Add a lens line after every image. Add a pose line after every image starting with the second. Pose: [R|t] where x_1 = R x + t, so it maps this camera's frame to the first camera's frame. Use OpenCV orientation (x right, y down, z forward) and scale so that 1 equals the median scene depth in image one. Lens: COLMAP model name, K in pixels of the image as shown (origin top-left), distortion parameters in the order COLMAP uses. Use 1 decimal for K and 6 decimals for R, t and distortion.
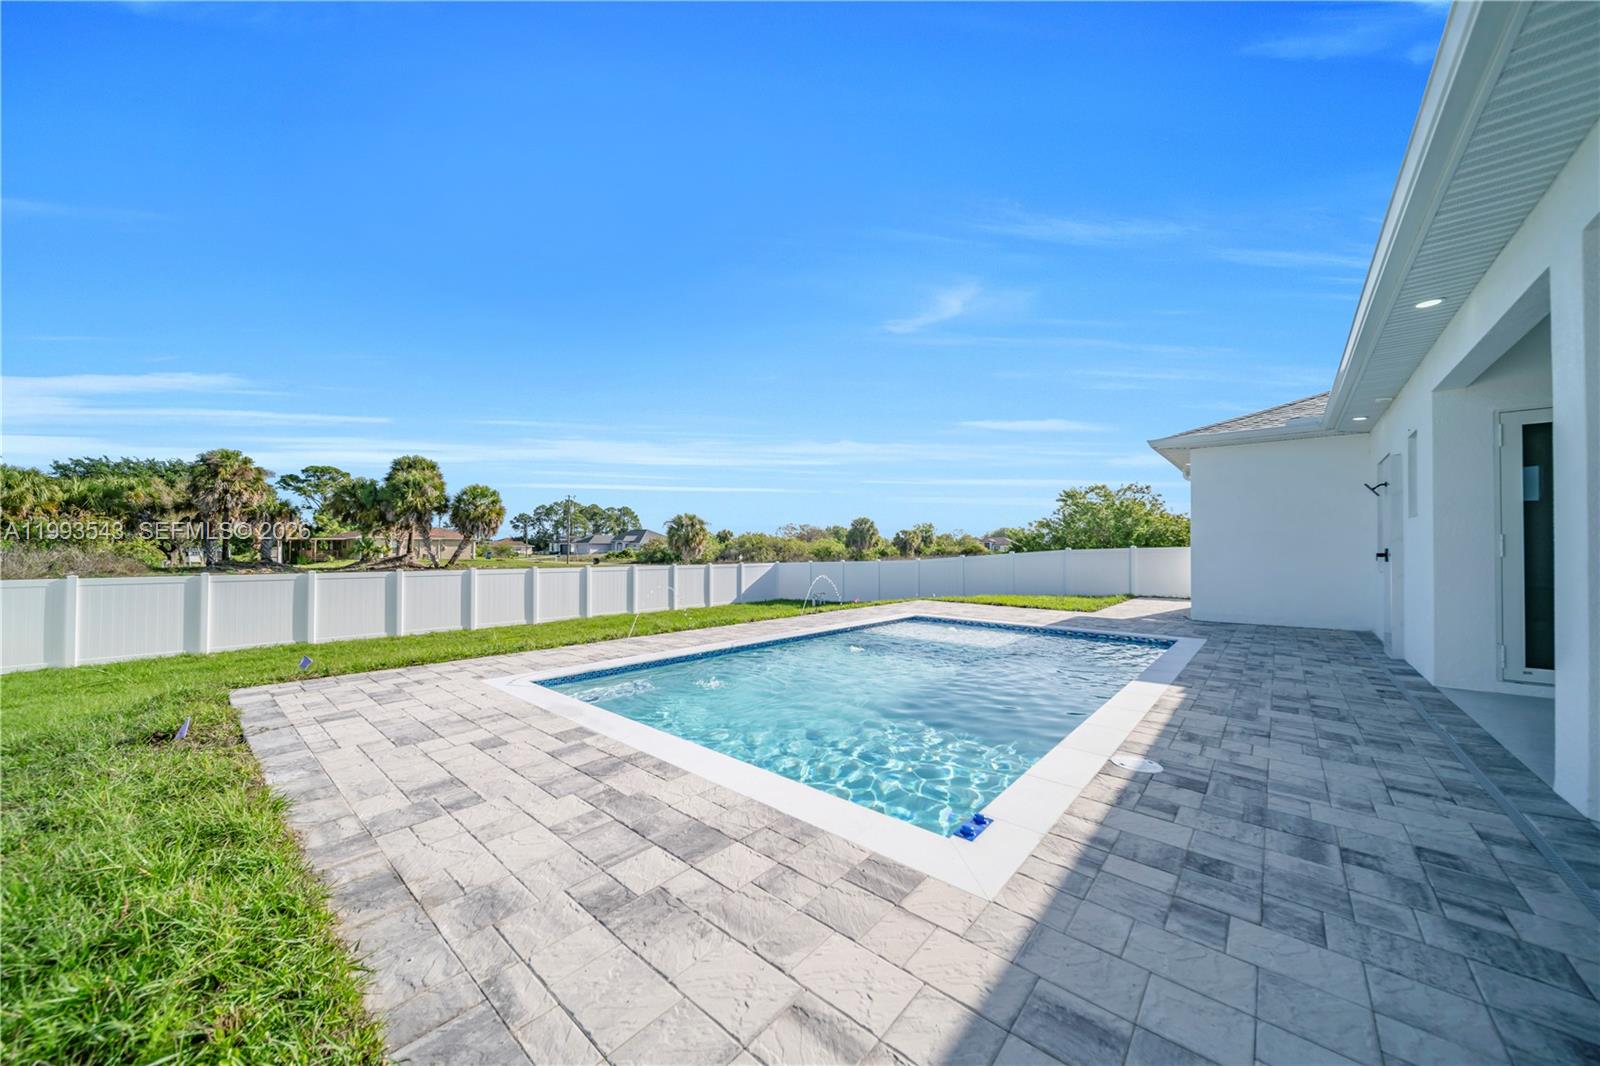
lens RADIAL K [[549.2, 0, 809.1], [0, 549.2, 538.0], [0, 0, 1]] dist [0.000016, -0.000500]
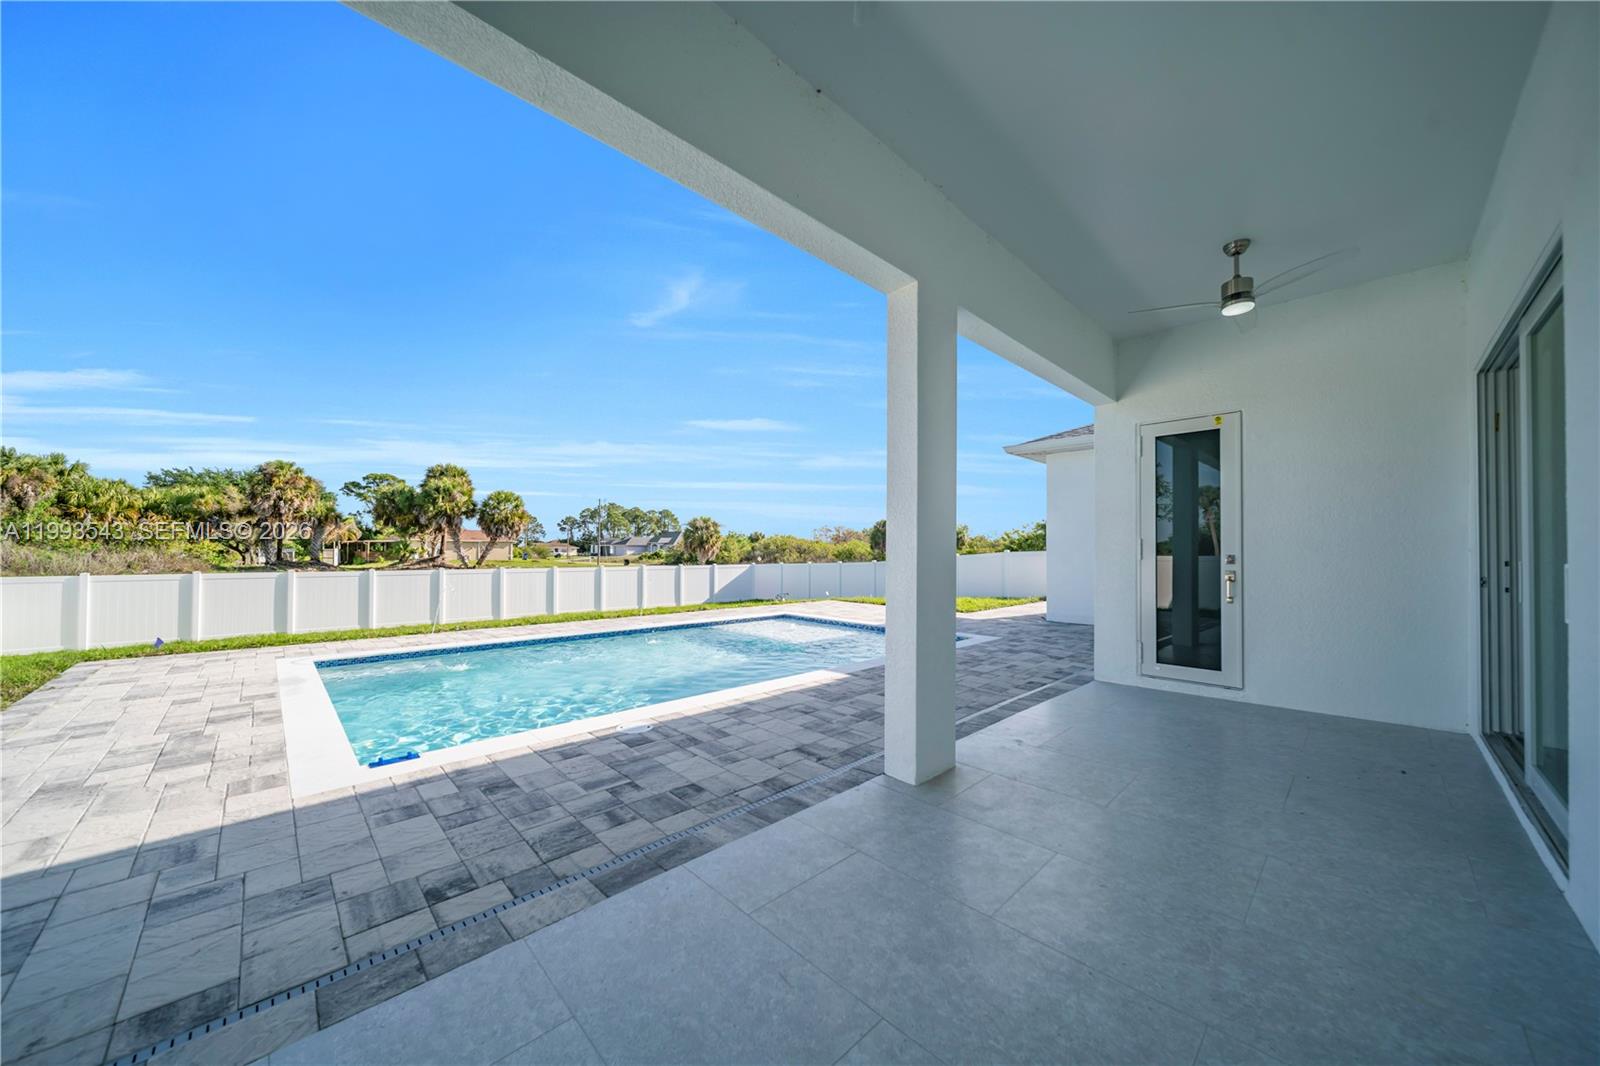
lens RADIAL K [[549.2, 0, 801.7], [0, 549.2, 539.2], [0, 0, 1]] dist [0.000016, -0.000500]
pose [[0.996493, -0.000754, -0.083669, 0.068077], [0.000669, 0.999999, -0.001042, -0.000440], [0.083670, 0.000983, 0.996493, -0.012151]]
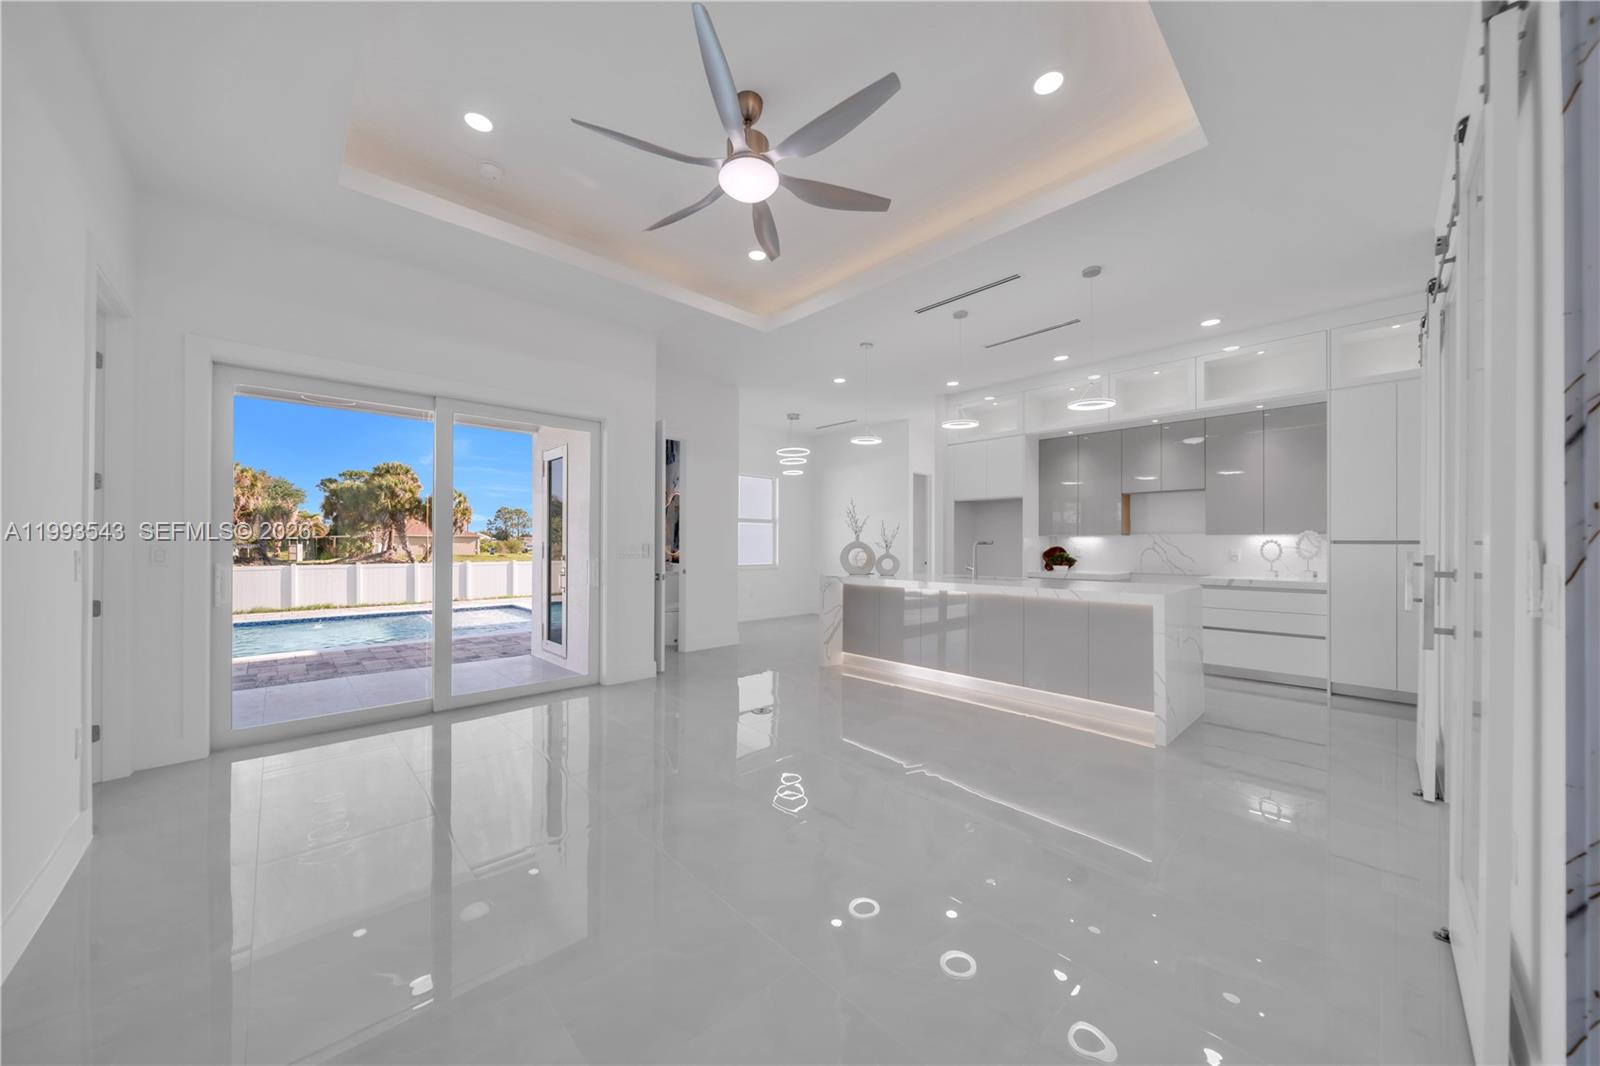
lens RADIAL K [[549.2, 0, 795.3], [0, 549.2, 544.6], [0, 0, 1]] dist [0.000016, -0.000500]
pose [[0.996012, -0.001826, -0.089205, 0.207175], [0.003786, 0.999755, 0.021809, -0.003841], [0.089144, -0.022059, 0.995774, -0.038876]]
